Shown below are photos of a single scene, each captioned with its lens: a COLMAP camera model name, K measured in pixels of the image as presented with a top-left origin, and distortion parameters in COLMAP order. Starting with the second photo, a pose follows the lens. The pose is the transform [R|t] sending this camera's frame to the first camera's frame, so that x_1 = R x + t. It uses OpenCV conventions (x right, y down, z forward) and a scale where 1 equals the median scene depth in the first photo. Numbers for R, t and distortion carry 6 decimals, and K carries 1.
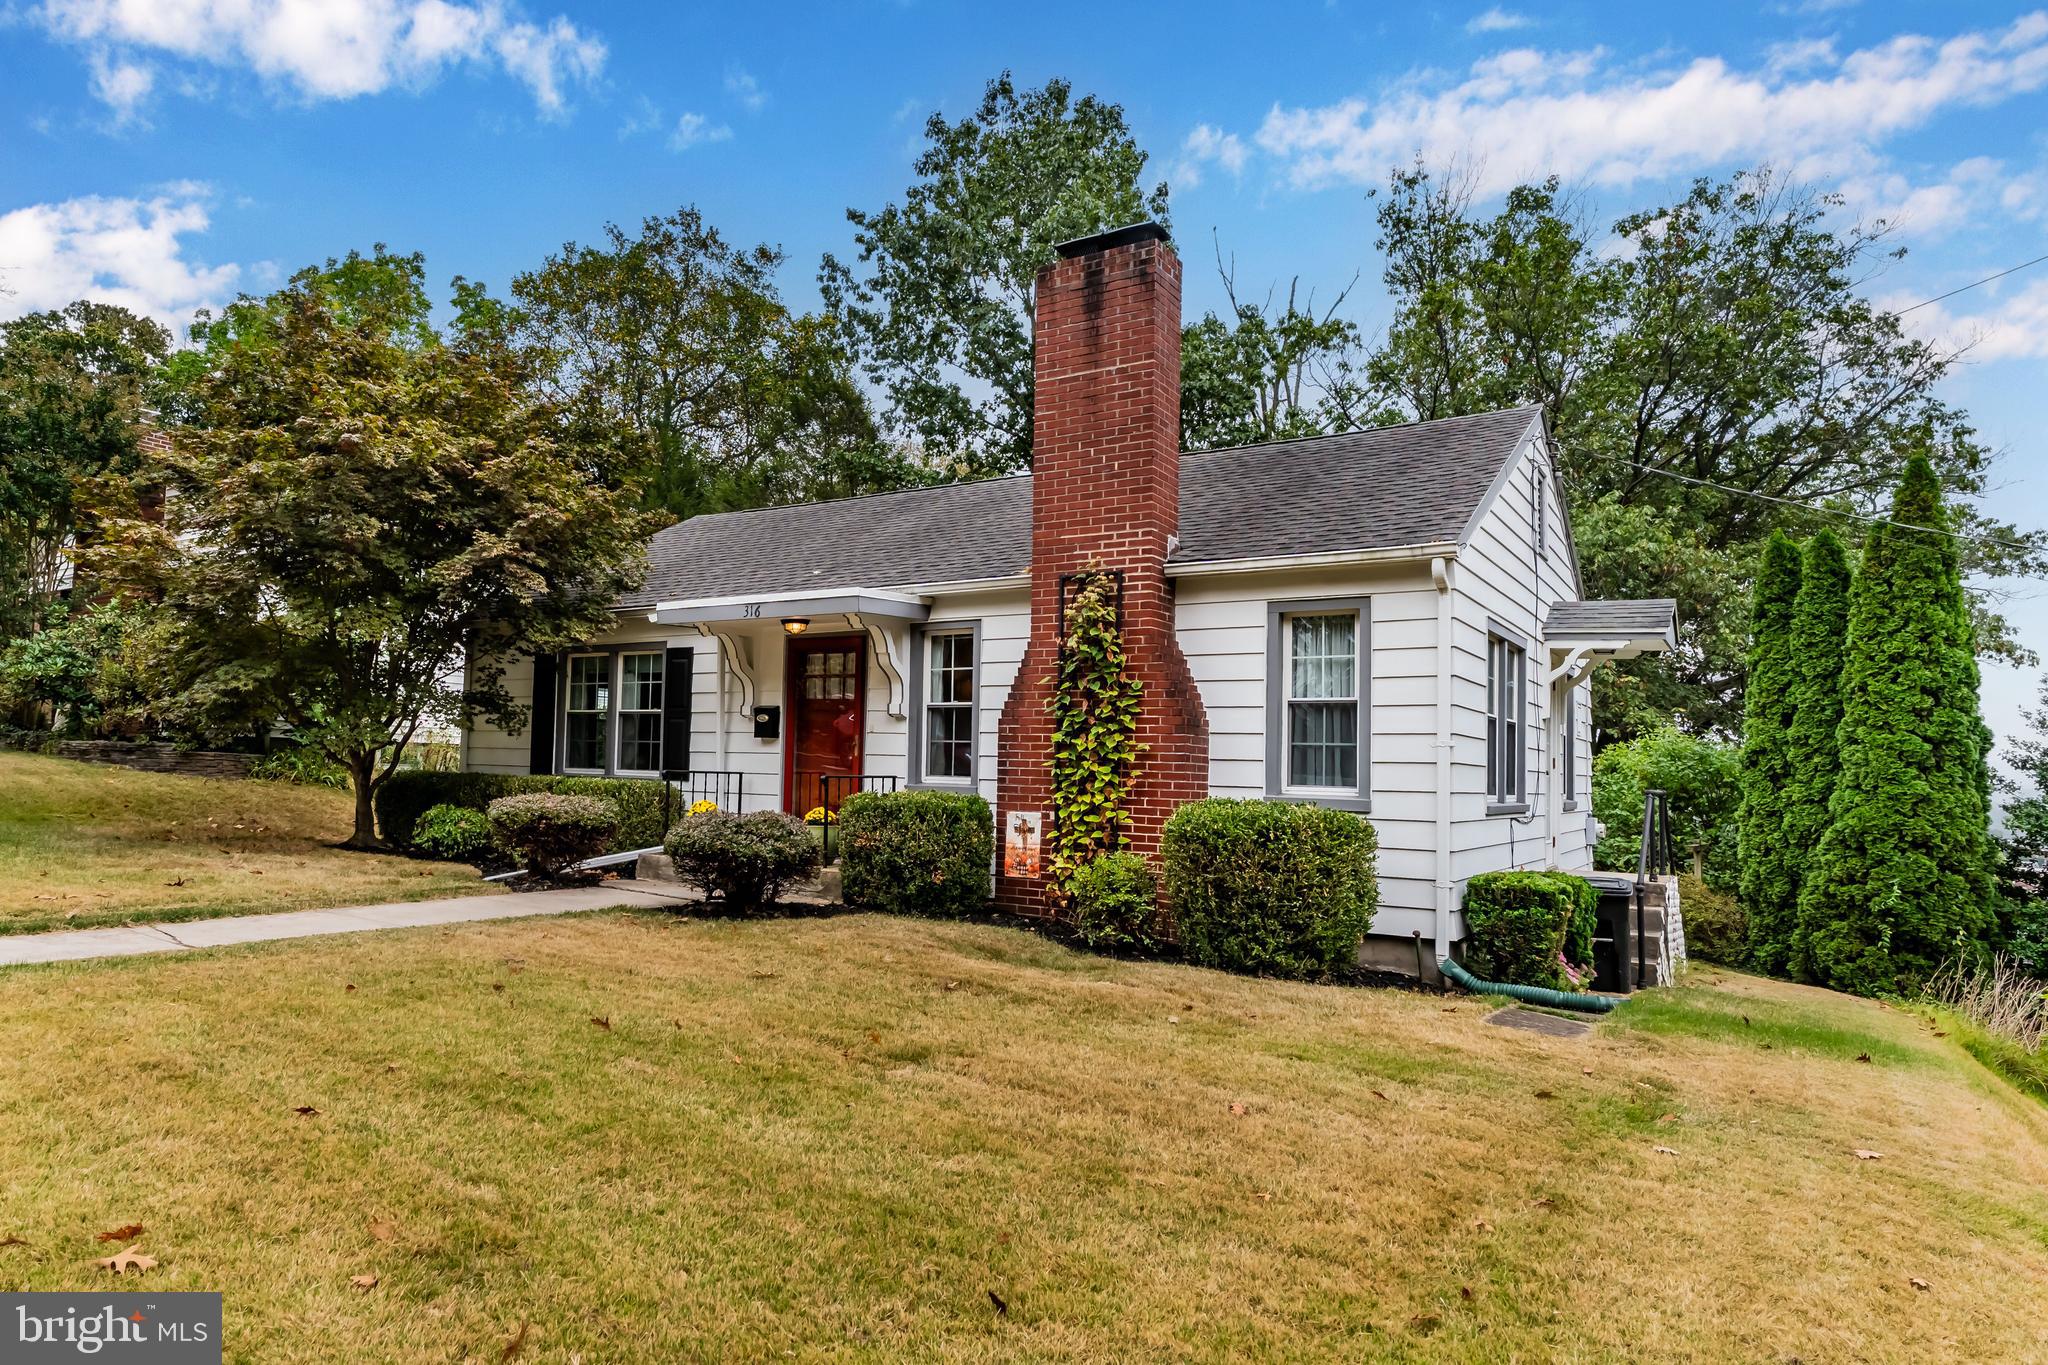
lens RADIAL K [[1101.3, 0, 1024.0], [0, 1101.3, 682.5], [0, 0, 1]] dist [-0.002386, -0.000278]
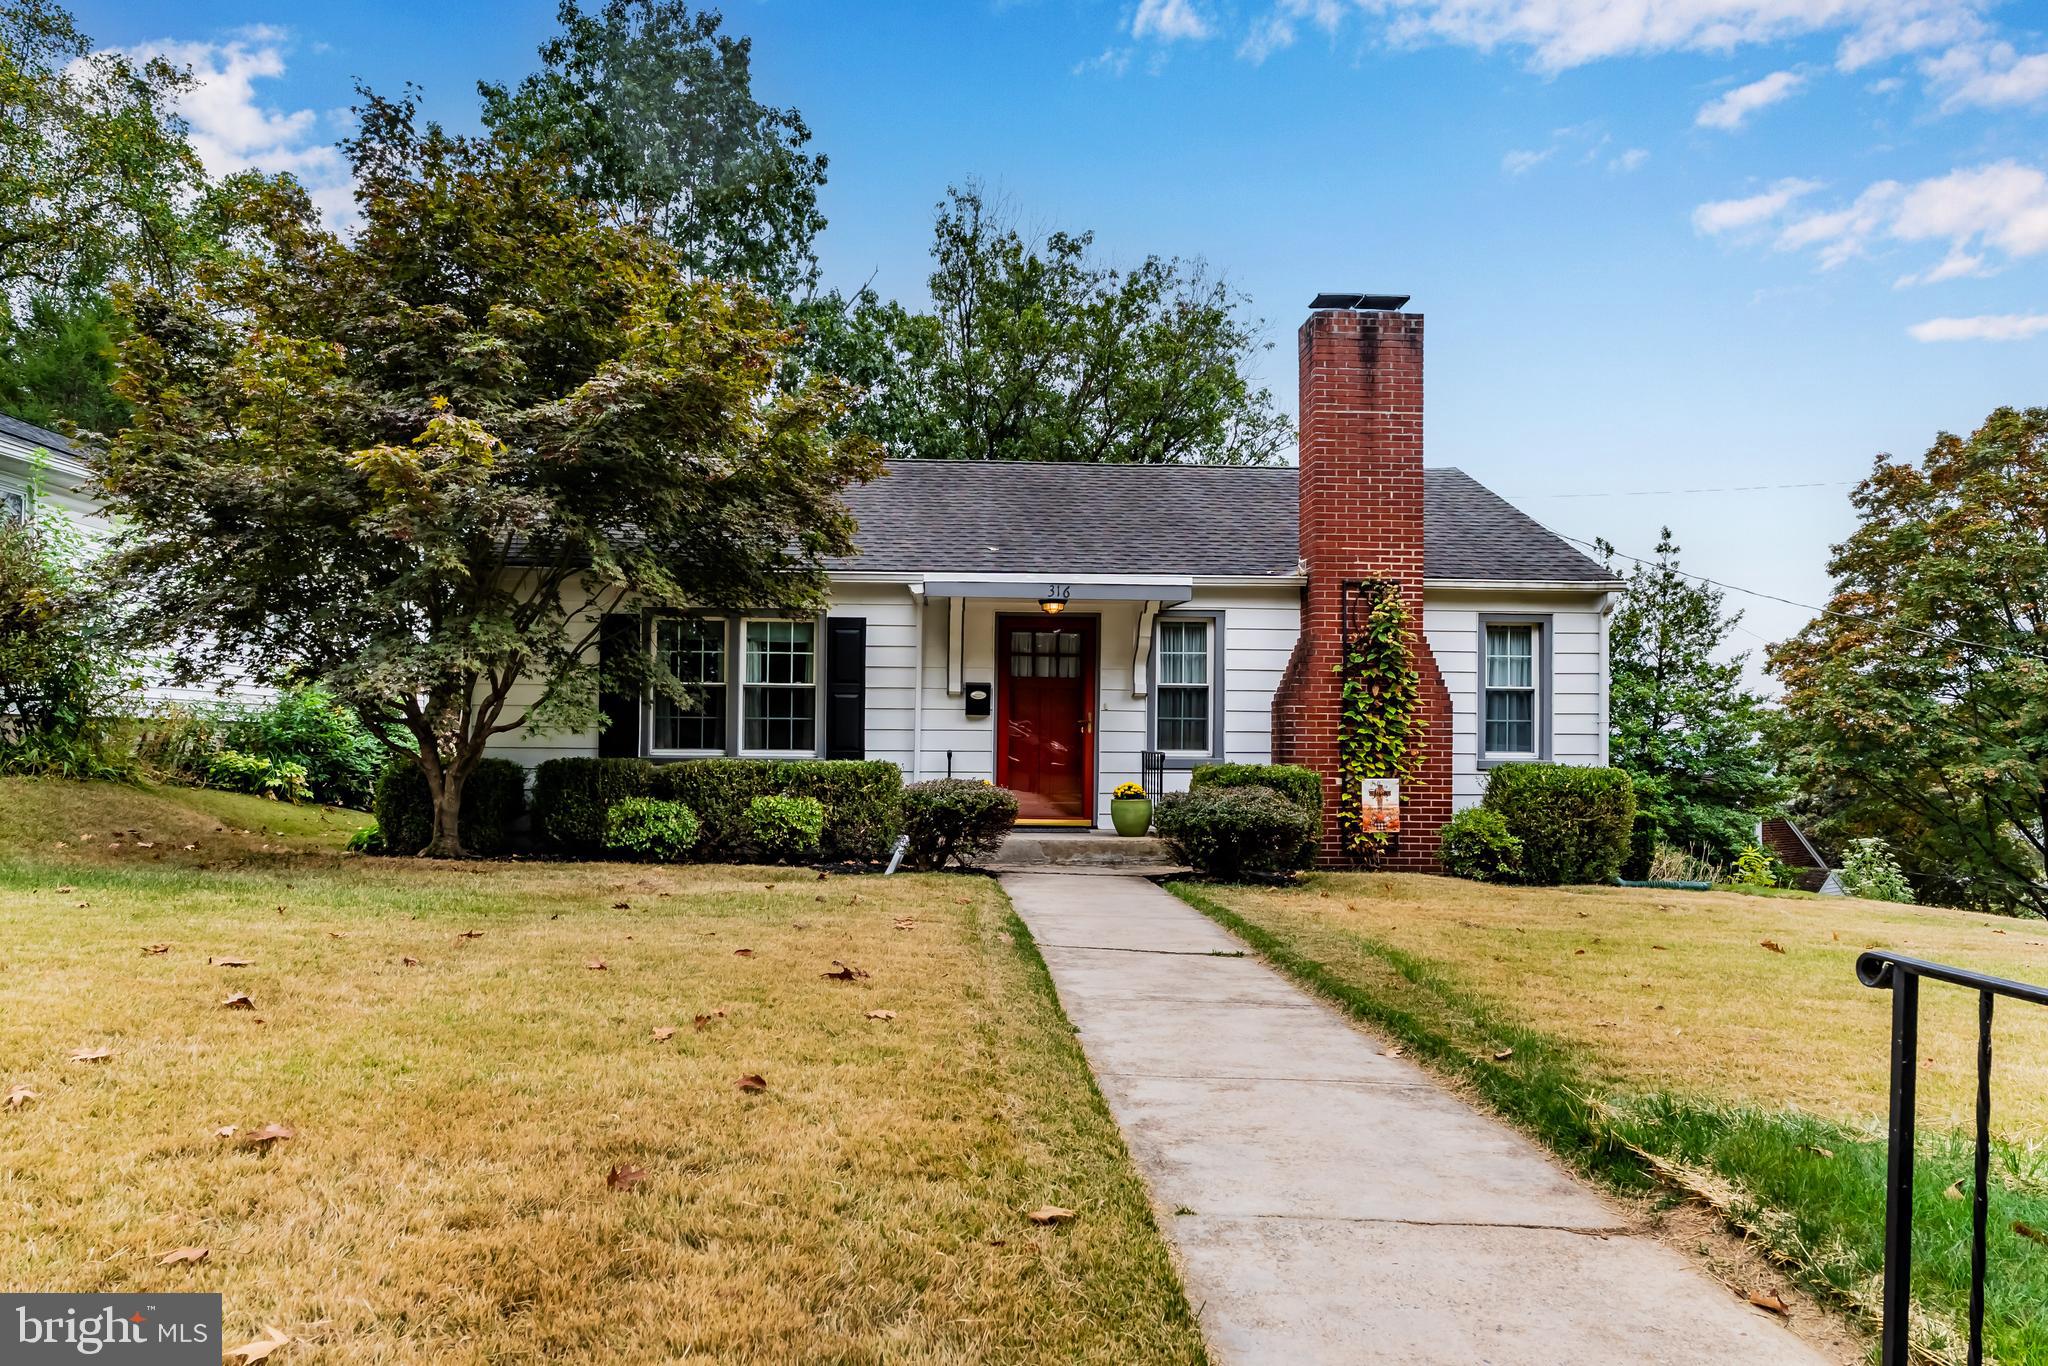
lens RADIAL K [[1054.3, 0, 1018.5], [0, 1054.3, 704.3], [0, 0, 1]] dist [-0.003501, 0.000350]
pose [[0.839616, -0.001571, 0.543178, -0.728289], [-0.030582, 0.998273, 0.050159, -0.008280], [-0.542319, -0.058726, 0.838118, 0.184246]]
